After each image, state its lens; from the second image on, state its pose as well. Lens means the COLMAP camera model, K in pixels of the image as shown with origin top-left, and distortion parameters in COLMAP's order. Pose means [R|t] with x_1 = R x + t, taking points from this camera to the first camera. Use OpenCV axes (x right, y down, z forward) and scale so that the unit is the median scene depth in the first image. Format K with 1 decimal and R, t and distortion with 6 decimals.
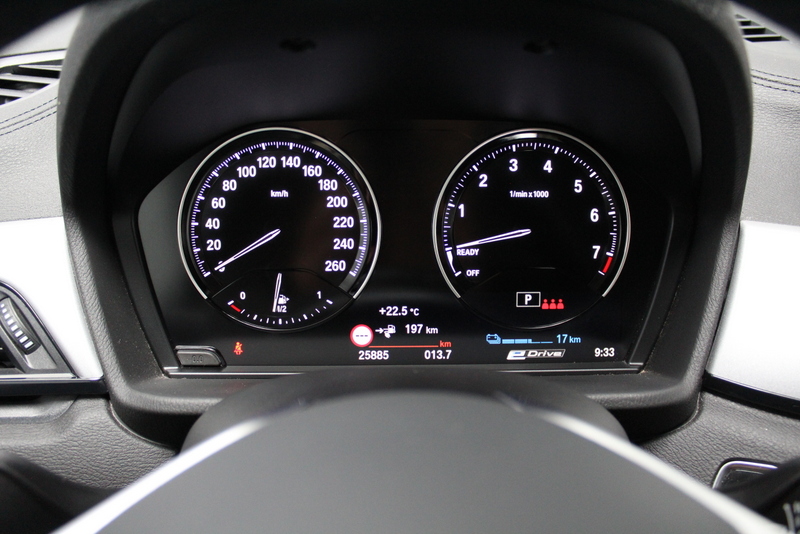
lens RADIAL K [[649.3, 0, 397.6], [0, 649.3, 263.8], [0, 0, 1]] dist [-0.158173, 0.114155]
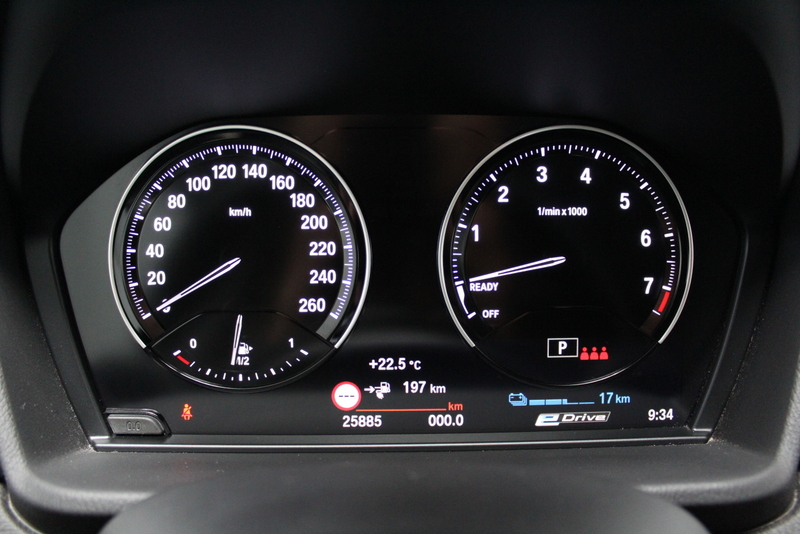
lens RADIAL K [[649.3, 0, 402.1], [0, 649.3, 266.0], [0, 0, 1]] dist [-0.158173, 0.114155]
pose [[0.999993, -0.003337, 0.001881, 0.009795], [0.003418, 0.998986, -0.044888, -0.008659], [-0.001729, 0.044894, 0.998990, 0.231388]]
